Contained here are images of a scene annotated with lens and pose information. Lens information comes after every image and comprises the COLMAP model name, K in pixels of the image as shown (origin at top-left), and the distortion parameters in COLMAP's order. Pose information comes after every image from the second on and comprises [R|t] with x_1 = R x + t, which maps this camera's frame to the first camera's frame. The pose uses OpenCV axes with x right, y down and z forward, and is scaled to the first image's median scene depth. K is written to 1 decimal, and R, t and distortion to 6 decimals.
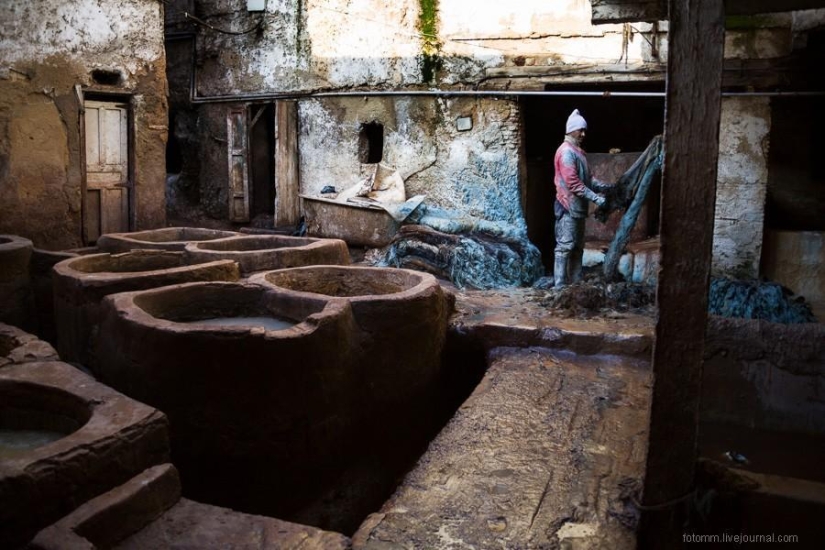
lens RADIAL K [[656.3, 0, 408.1], [0, 656.3, 277.4], [0, 0, 1]] dist [-0.160133, 0.124644]
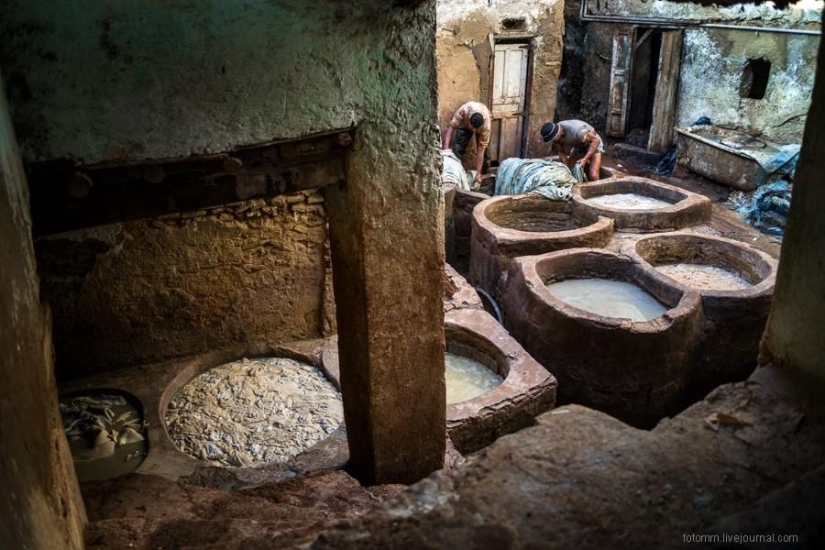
lens RADIAL K [[656.3, 0, 408.1], [0, 656.3, 277.4], [0, 0, 1]] dist [-0.160133, 0.124644]
pose [[0.858506, 0.185861, -0.477936, 0.003343], [-0.057340, 0.960955, 0.270700, -0.168618], [0.509587, -0.204993, 0.835643, -0.168067]]
